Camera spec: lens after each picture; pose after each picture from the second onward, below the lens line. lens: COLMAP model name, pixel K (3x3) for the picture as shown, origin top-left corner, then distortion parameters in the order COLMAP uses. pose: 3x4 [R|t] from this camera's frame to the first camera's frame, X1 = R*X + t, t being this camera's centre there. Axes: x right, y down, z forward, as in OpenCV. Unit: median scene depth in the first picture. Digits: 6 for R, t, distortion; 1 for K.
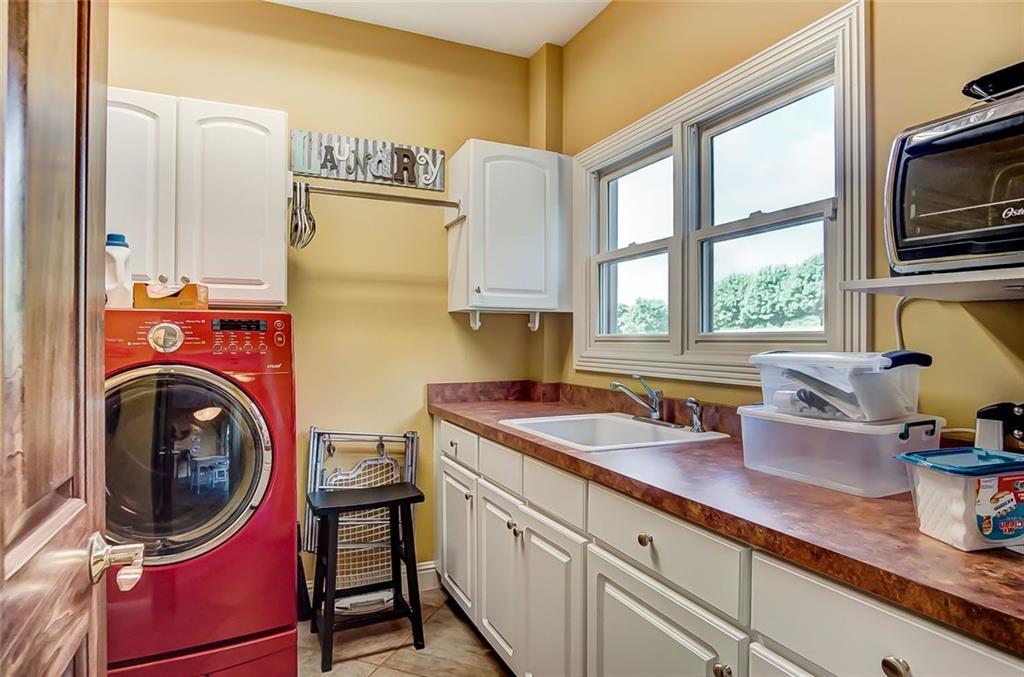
lens RADIAL K [[554.0, 0, 506.2], [0, 554.0, 338.6], [0, 0, 1]] dist [-0.046943, 0.016490]
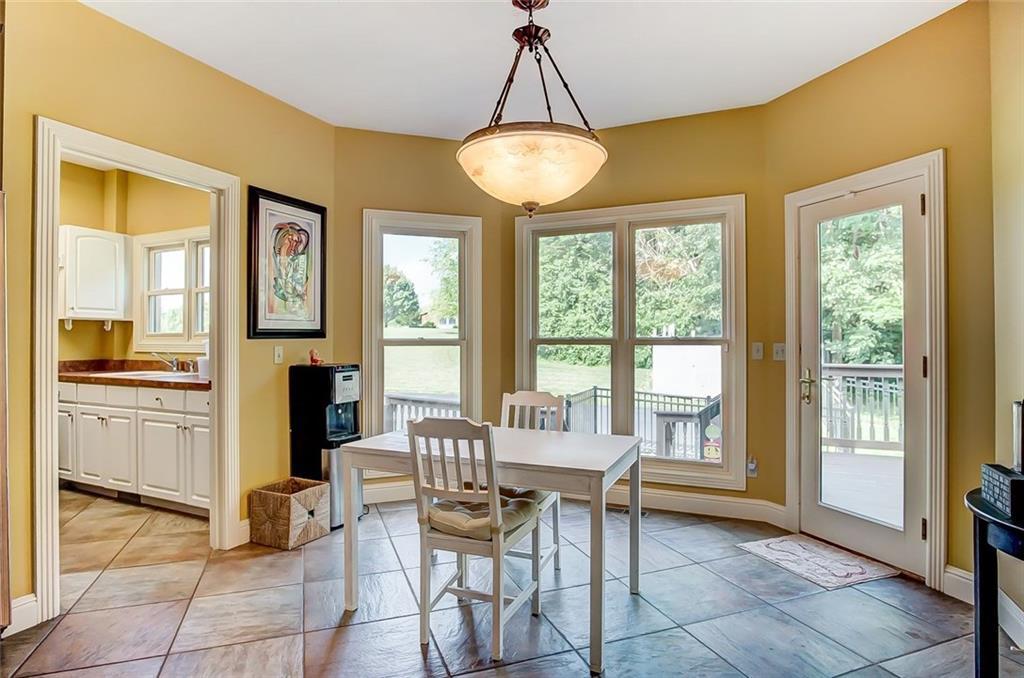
lens RADIAL K [[554.0, 0, 506.2], [0, 554.0, 339.1], [0, 0, 1]] dist [-0.046943, 0.016490]
pose [[0.758154, -0.001775, 0.652073, -0.124111], [-0.000586, 0.999994, 0.003404, 0.007425], [-0.652075, -0.002962, 0.758148, -1.242394]]
